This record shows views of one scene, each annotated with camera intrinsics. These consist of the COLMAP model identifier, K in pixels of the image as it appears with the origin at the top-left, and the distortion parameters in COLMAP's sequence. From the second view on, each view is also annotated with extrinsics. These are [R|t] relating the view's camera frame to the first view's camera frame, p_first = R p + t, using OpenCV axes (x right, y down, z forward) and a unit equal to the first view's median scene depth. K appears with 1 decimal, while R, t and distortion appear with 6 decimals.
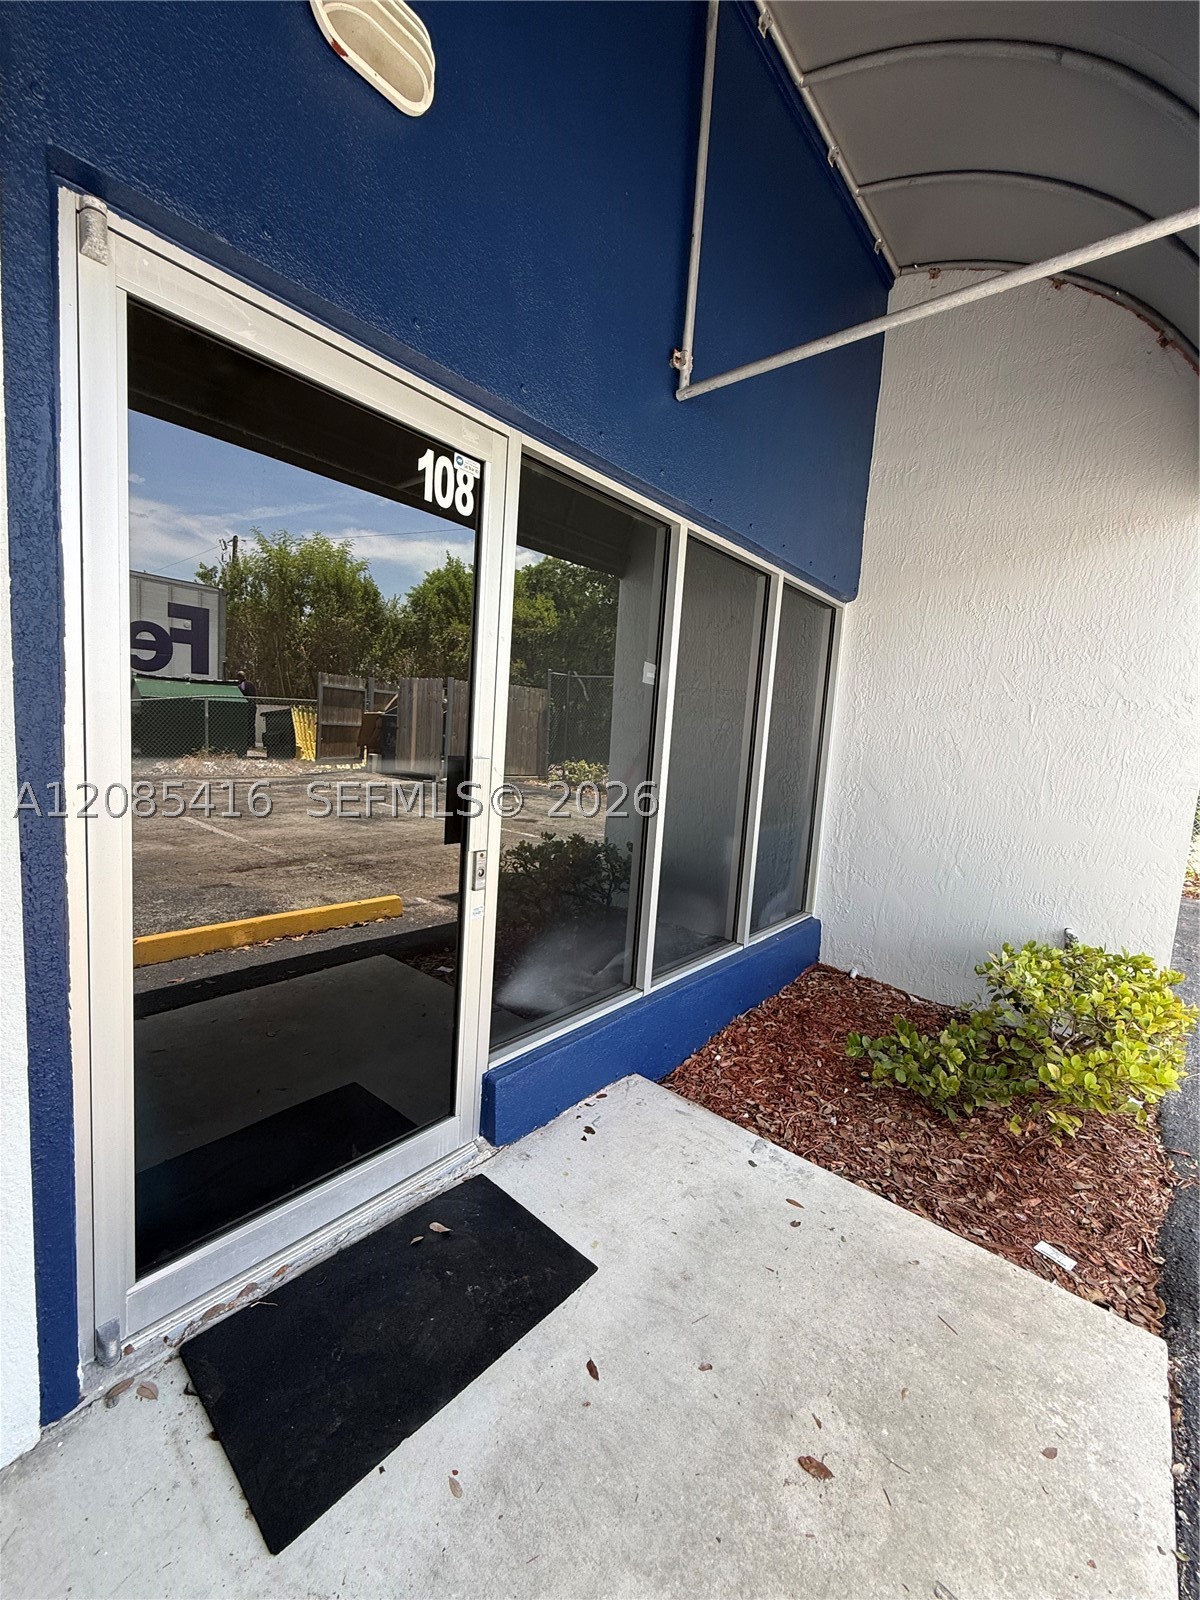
lens RADIAL K [[636.1, 0, 603.3], [0, 636.1, 794.9], [0, 0, 1]] dist [-0.000036, 0.000579]
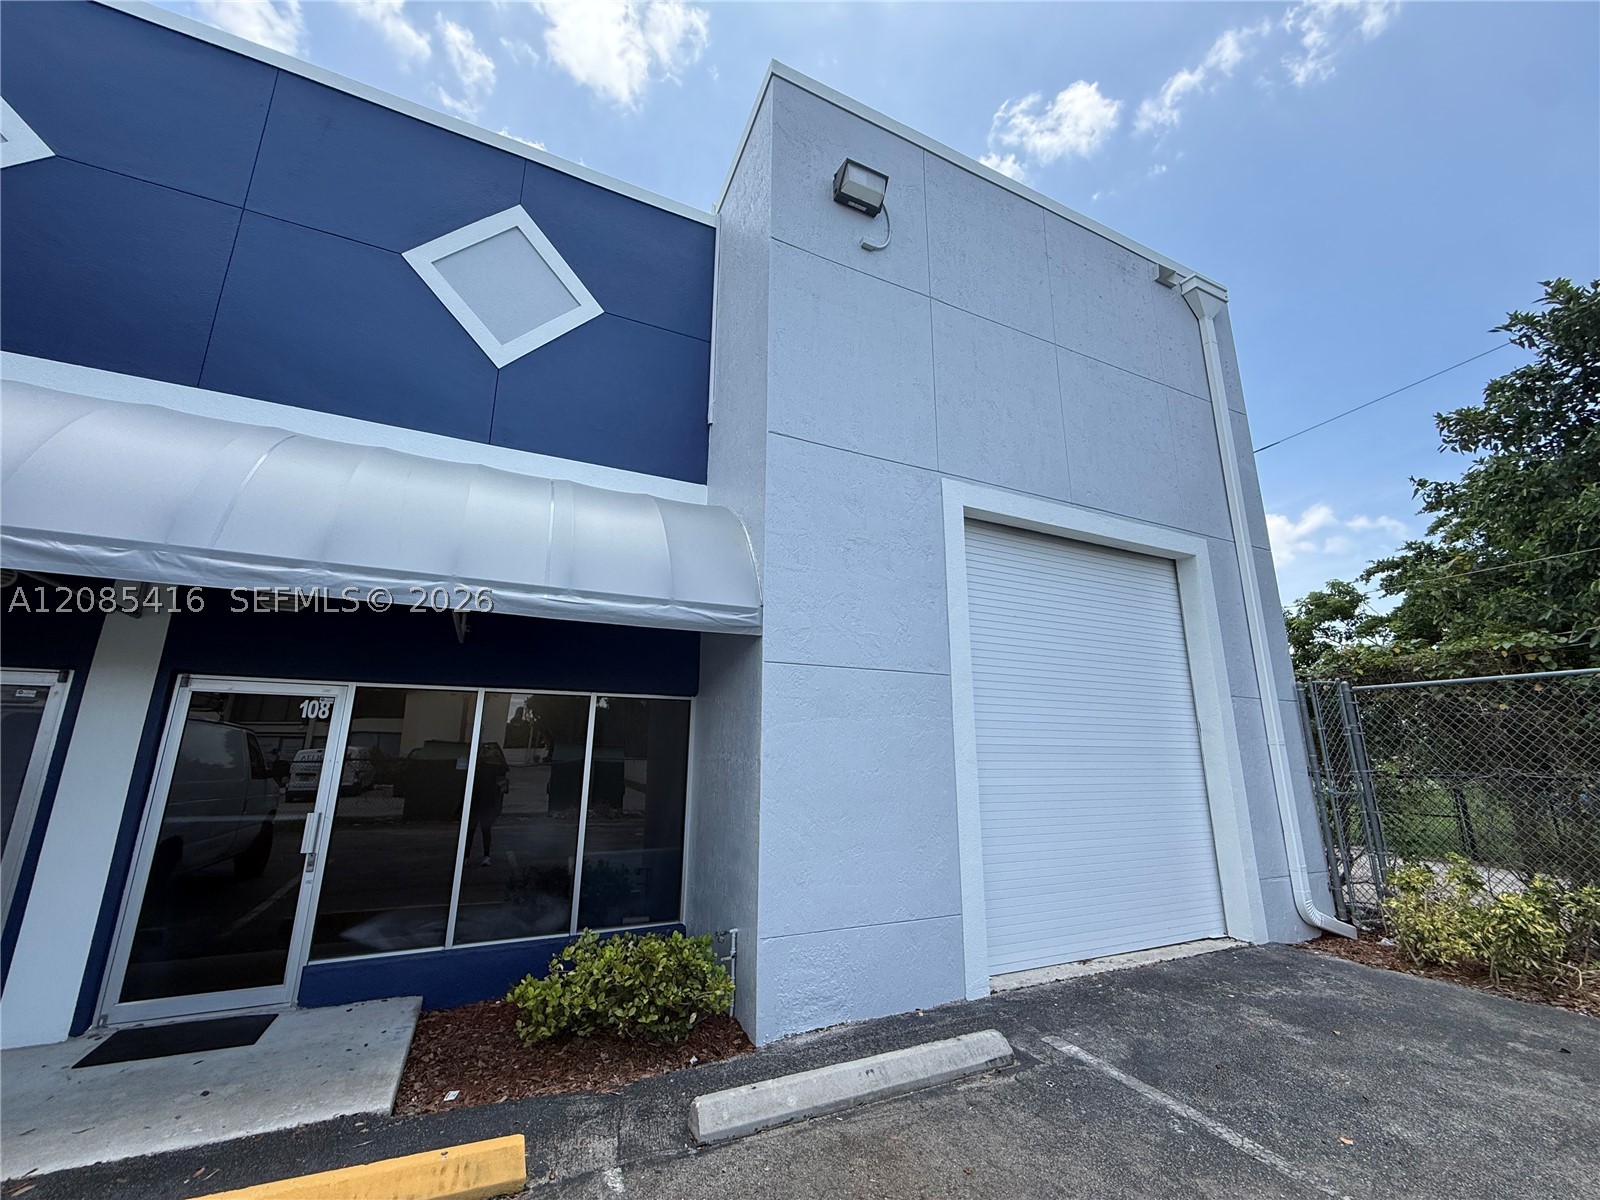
lens RADIAL K [[636.1, 0, 798.0], [0, 636.1, 601.2], [0, 0, 1]] dist [-0.000036, 0.000579]
pose [[0.910560, -0.153478, -0.383828, 2.735074], [0.006139, 0.933440, -0.358682, 0.078086], [0.413330, 0.324245, 0.850895, -0.629101]]
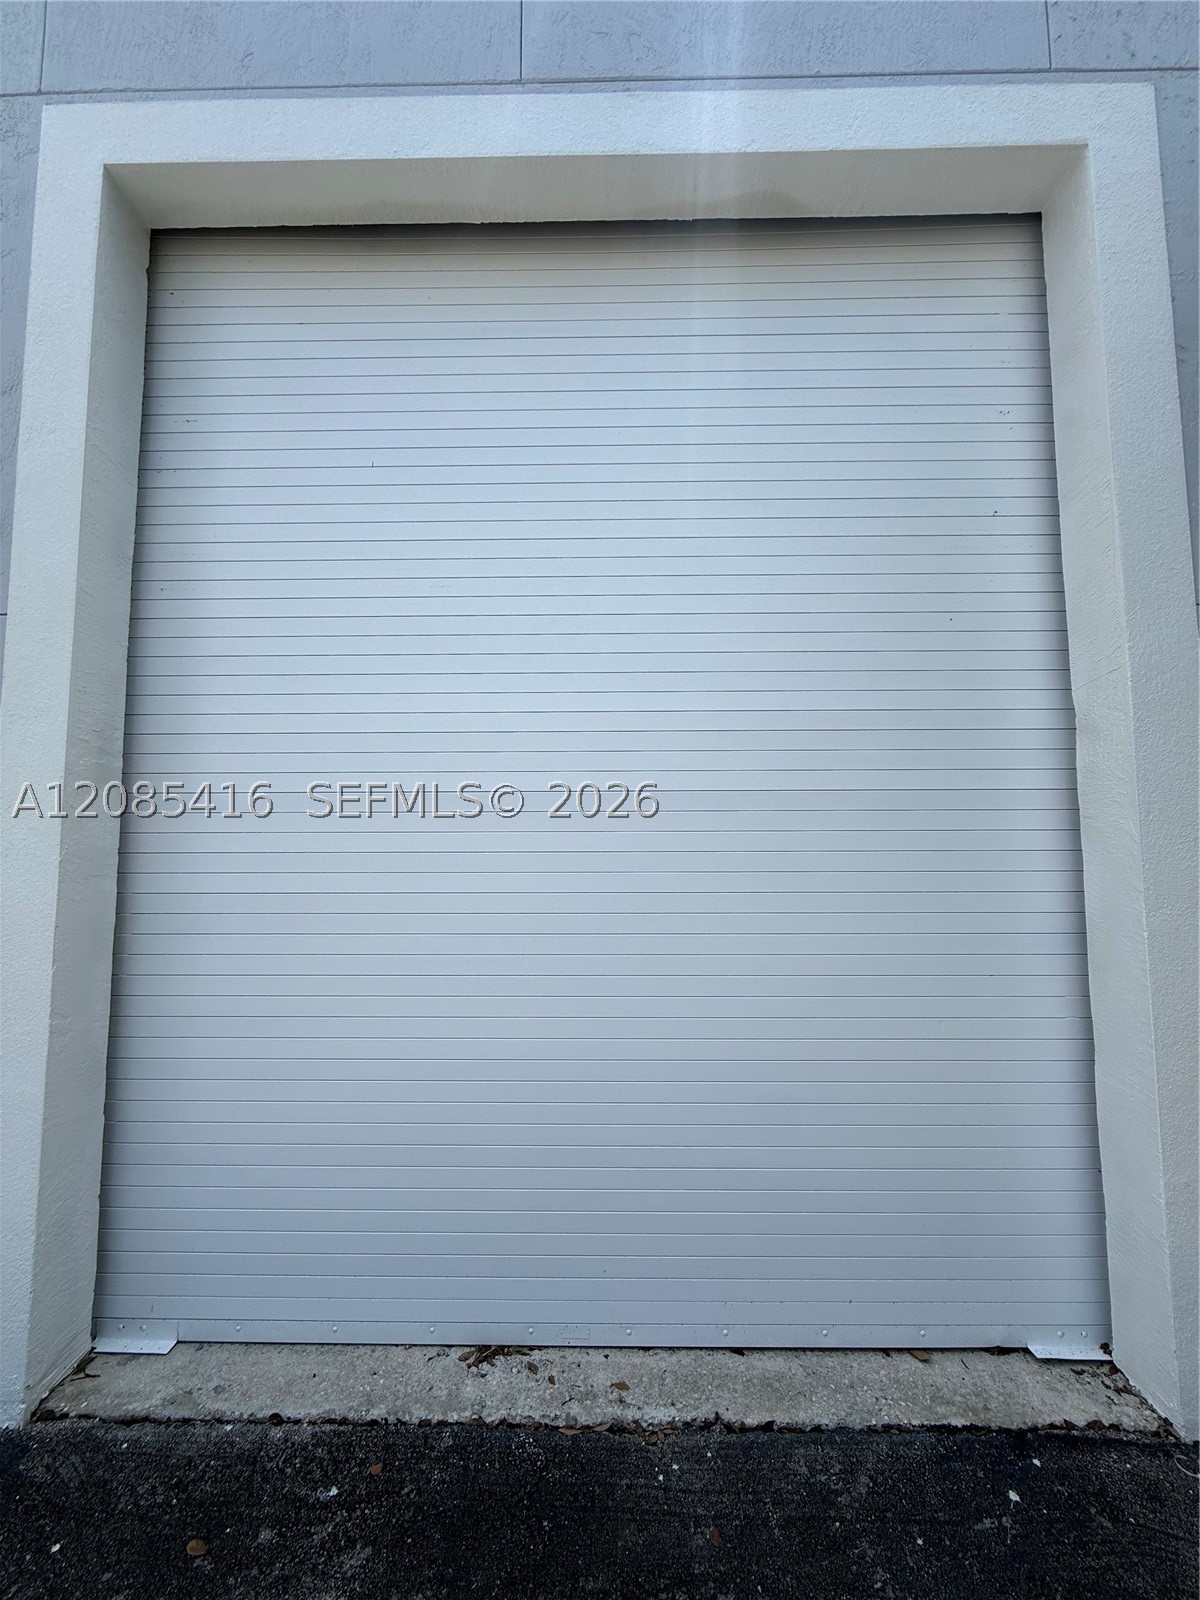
lens RADIAL K [[636.1, 0, 603.3], [0, 636.1, 794.9], [0, 0, 1]] dist [-0.000036, 0.000579]
pose [[0.634949, -0.129276, -0.761661, 3.697016], [-0.042613, 0.978538, -0.201611, -0.154052], [0.771378, 0.160470, 0.615813, 2.471066]]
